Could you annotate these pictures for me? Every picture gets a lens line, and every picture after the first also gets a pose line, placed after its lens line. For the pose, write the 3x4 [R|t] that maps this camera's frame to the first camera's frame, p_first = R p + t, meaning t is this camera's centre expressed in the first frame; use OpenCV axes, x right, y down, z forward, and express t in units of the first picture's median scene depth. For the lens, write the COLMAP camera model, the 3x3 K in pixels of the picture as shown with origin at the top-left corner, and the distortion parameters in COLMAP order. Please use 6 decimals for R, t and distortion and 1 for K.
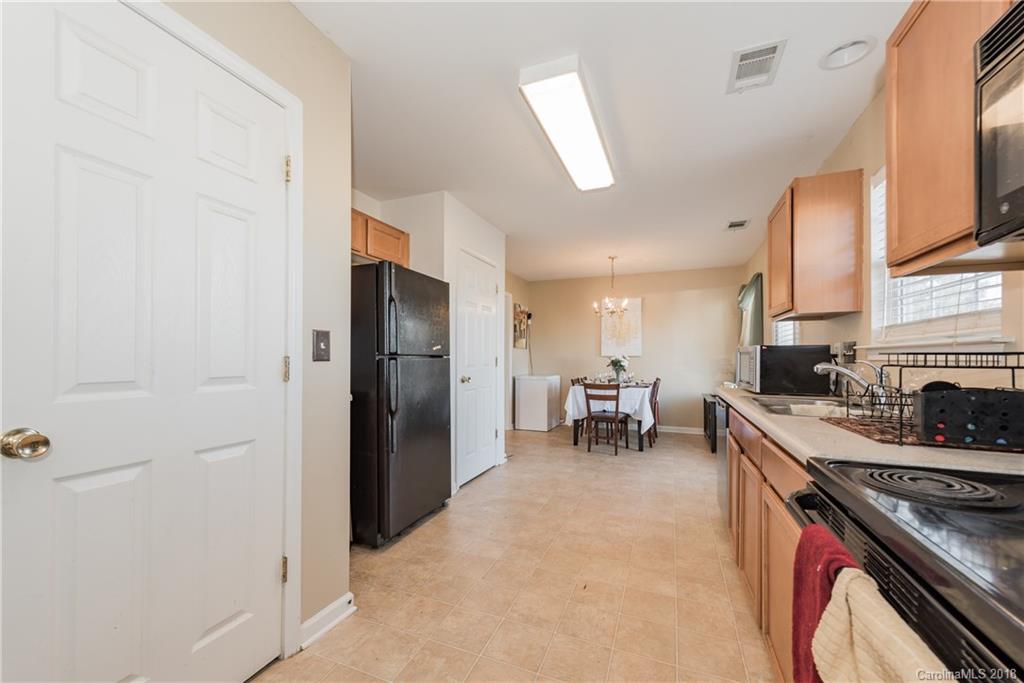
lens RADIAL K [[402.5, 0, 511.6], [0, 402.5, 354.6], [0, 0, 1]] dist [0.019264, -0.000747]
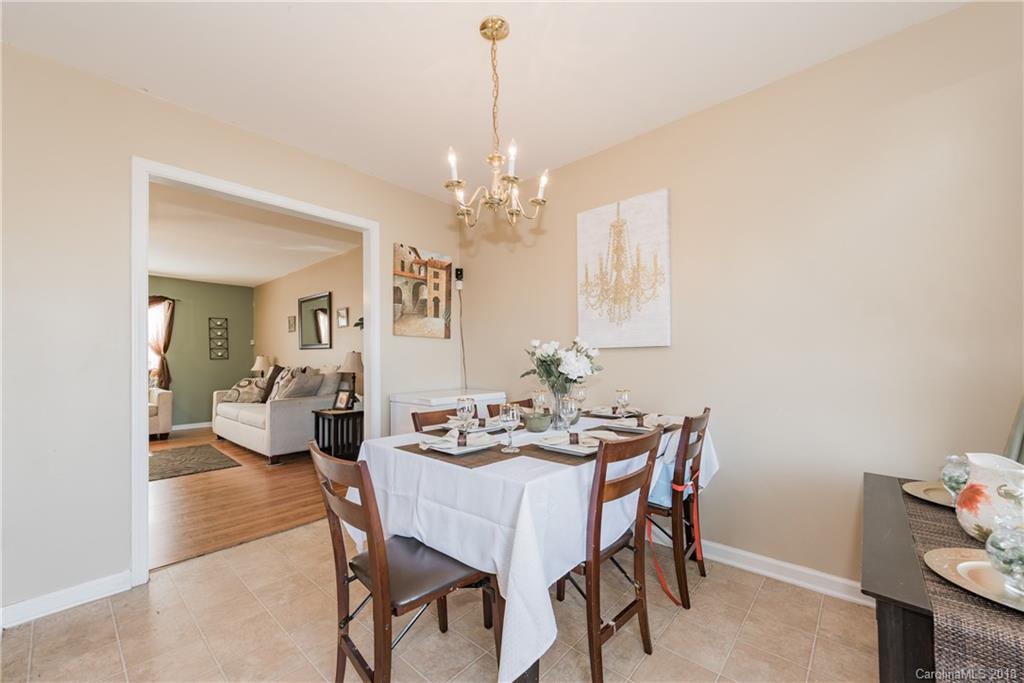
lens RADIAL K [[402.5, 0, 502.5], [0, 402.5, 346.4], [0, 0, 1]] dist [0.019264, -0.000747]
pose [[0.936225, -0.021927, -0.350716, 0.413615], [0.014699, 0.999621, -0.023259, 0.014339], [0.351093, 0.016621, 0.936193, 0.807720]]
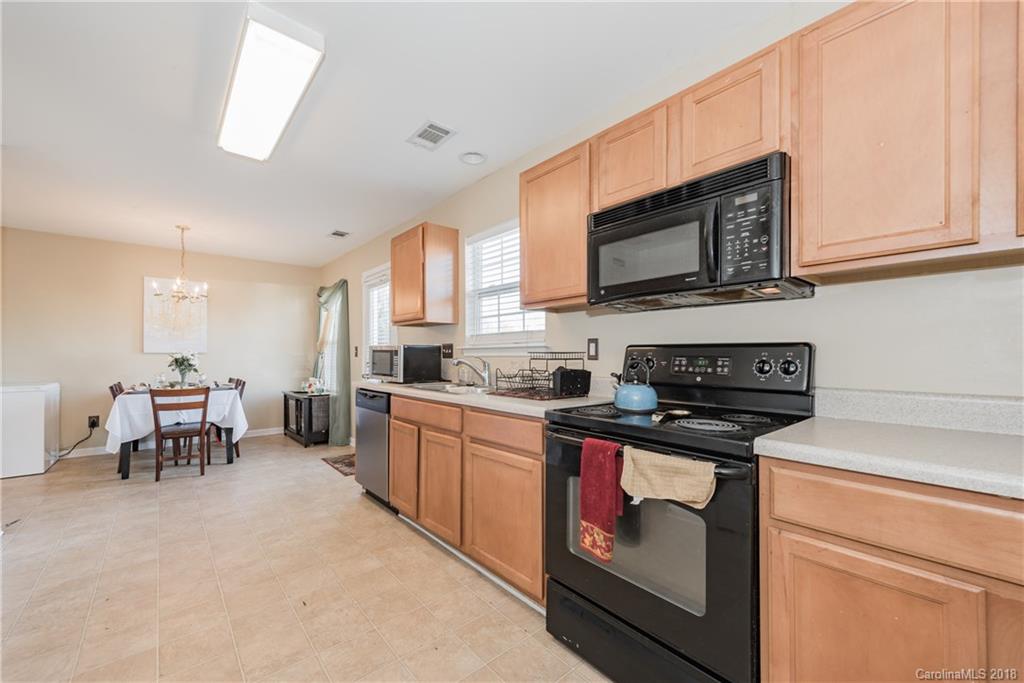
lens RADIAL K [[402.5, 0, 517.2], [0, 402.5, 351.0], [0, 0, 1]] dist [0.019264, -0.000747]
pose [[0.457226, 0.006085, 0.889330, -0.179913], [-0.005177, 0.999978, -0.004181, -0.000431], [-0.889336, -0.002692, 0.457247, 0.061403]]
